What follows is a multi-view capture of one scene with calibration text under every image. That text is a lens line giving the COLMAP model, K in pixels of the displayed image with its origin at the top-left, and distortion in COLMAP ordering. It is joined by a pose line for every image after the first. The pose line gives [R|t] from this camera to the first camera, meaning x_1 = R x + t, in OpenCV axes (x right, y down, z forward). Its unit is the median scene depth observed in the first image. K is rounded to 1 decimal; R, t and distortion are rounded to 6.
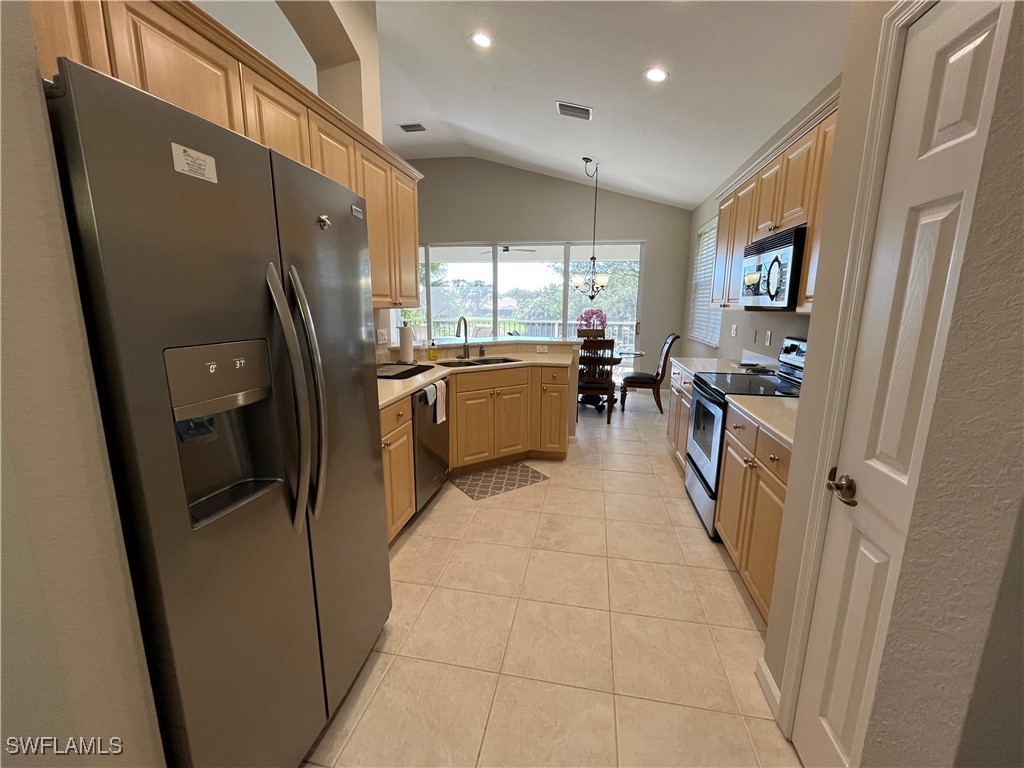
lens RADIAL K [[418.1, 0, 512.0], [0, 418.1, 384.0], [0, 0, 1]] dist [-0.002422, -0.000059]
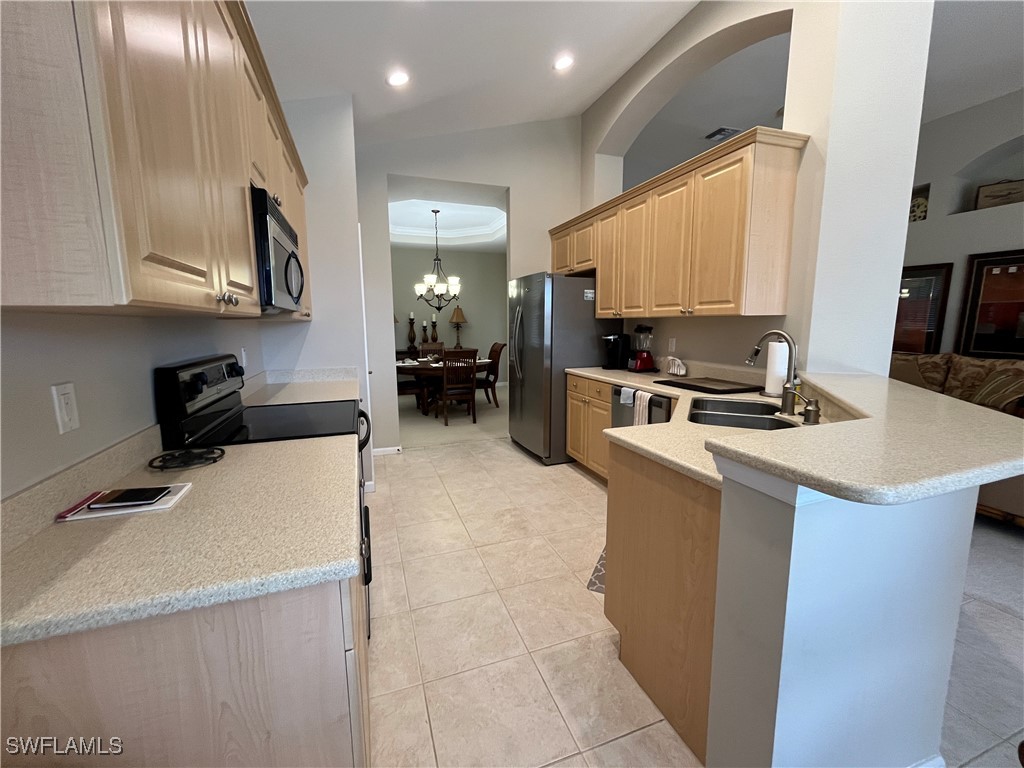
lens RADIAL K [[418.1, 0, 512.0], [0, 418.1, 384.0], [0, 0, 1]] dist [-0.002422, -0.000059]
pose [[-0.861562, 0.072078, -0.502510, 0.689376], [-0.094404, 0.949855, 0.298101, -0.339987], [0.498798, 0.304271, -0.811554, 1.968033]]
